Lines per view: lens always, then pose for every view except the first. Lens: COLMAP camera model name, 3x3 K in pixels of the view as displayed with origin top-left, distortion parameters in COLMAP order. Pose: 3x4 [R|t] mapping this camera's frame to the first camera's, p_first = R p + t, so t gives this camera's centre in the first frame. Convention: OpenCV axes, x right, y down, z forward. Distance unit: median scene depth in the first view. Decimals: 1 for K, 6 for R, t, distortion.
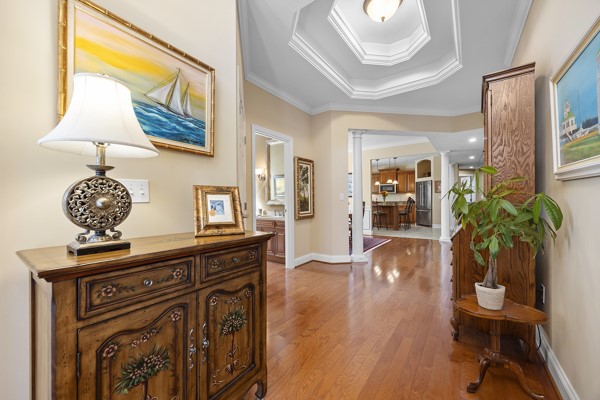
lens RADIAL K [[232.8, 0, 299.1], [0, 232.8, 201.4], [0, 0, 1]] dist [0.002268, 0.000060]
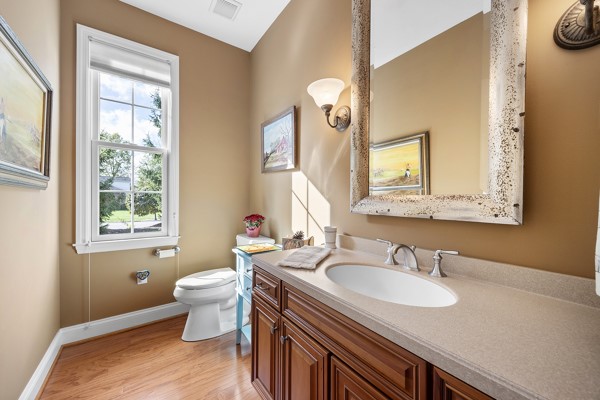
lens RADIAL K [[232.8, 0, 300.2], [0, 232.8, 200.6], [0, 0, 1]] dist [0.002268, 0.000060]
pose [[0.947282, 0.009639, -0.320255, -0.111435], [-0.010496, 0.999944, -0.000951, -0.001103], [0.320228, 0.004263, 0.947331, 0.717826]]
